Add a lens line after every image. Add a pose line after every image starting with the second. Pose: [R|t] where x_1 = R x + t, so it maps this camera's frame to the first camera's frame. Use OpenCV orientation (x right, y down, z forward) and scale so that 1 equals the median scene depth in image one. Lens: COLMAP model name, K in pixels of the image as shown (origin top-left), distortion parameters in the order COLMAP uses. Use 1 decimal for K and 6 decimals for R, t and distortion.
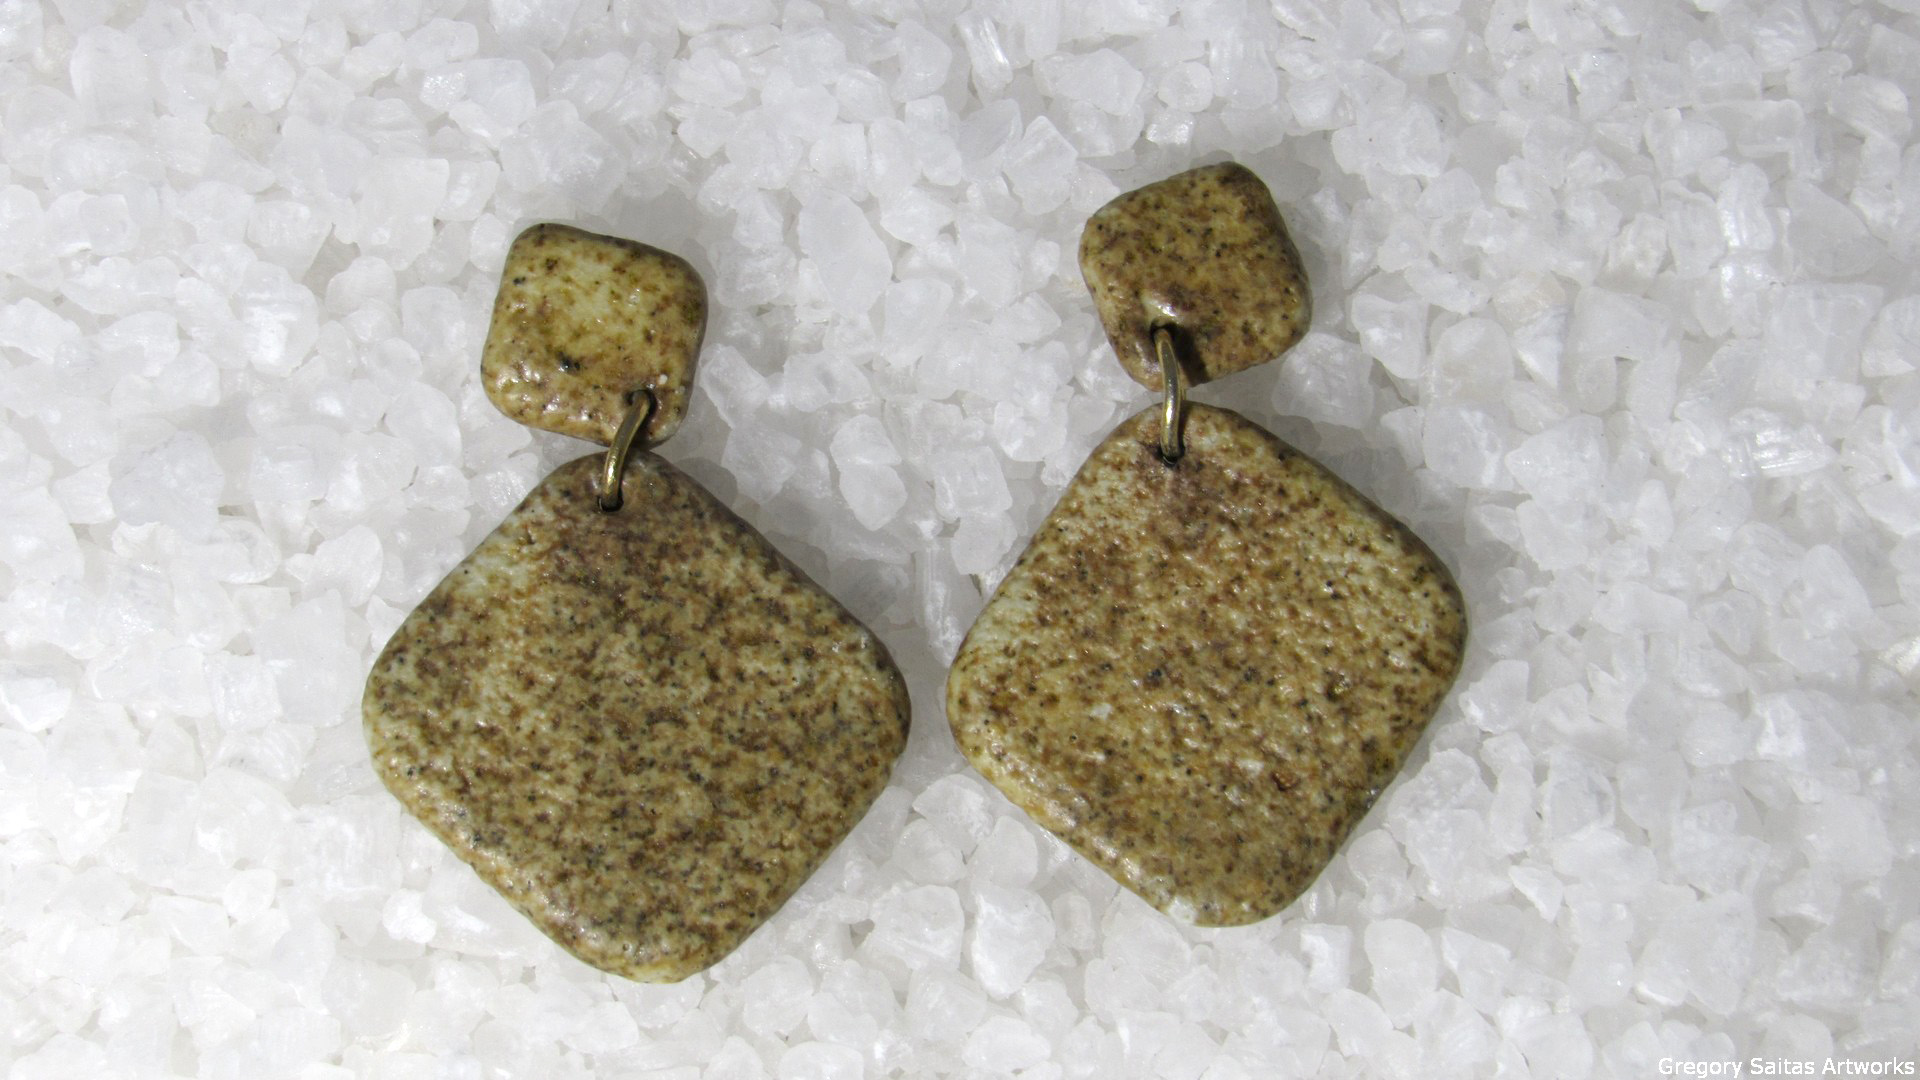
lens RADIAL K [[5778.2, 0, 964.8], [0, 5778.2, 538.5], [0, 0, 1]] dist [-0.045505, 0.000000]
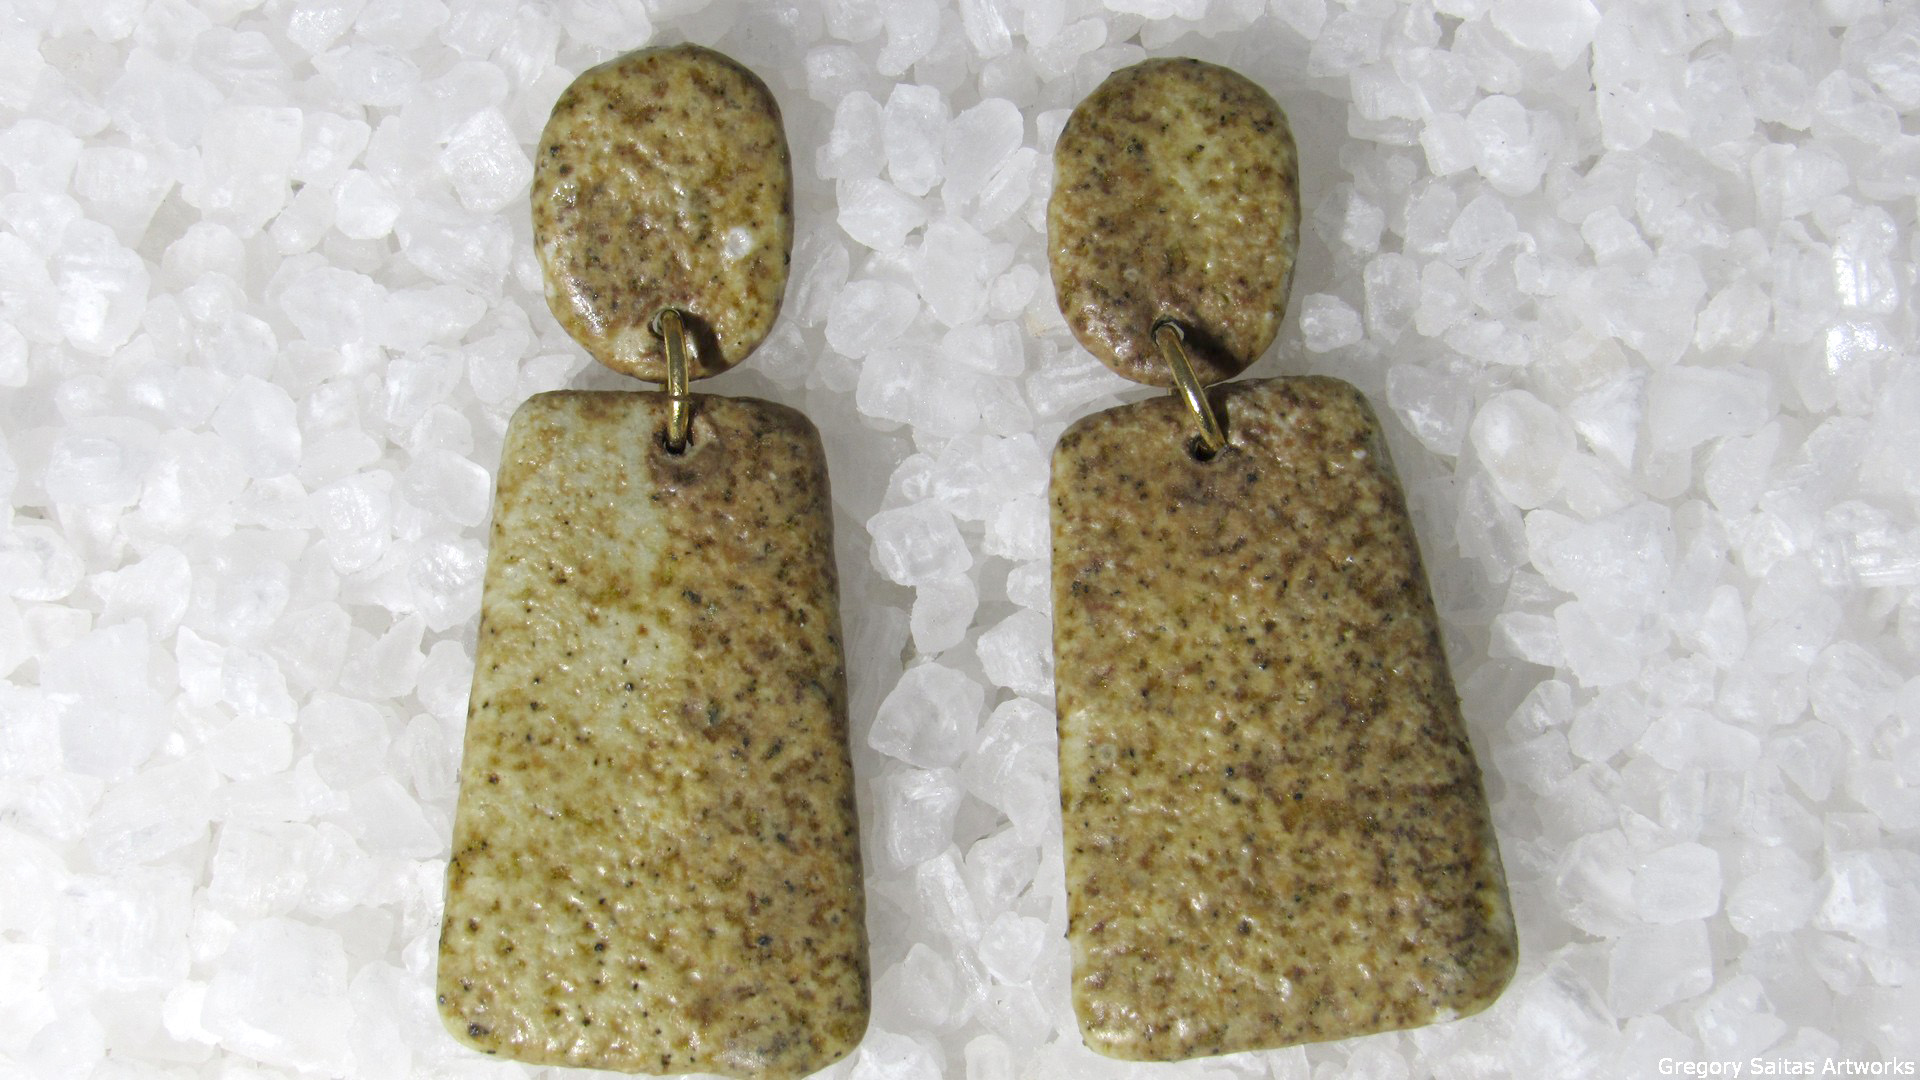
lens RADIAL K [[5778.2, 0, 954.5], [0, 5778.2, 541.2], [0, 0, 1]] dist [-0.045505, 0.000000]
pose [[0.997569, 0.063901, -0.027814, 0.030820], [-0.063645, 0.997923, 0.009995, -0.017585], [0.028395, -0.008201, 0.999563, 0.164118]]
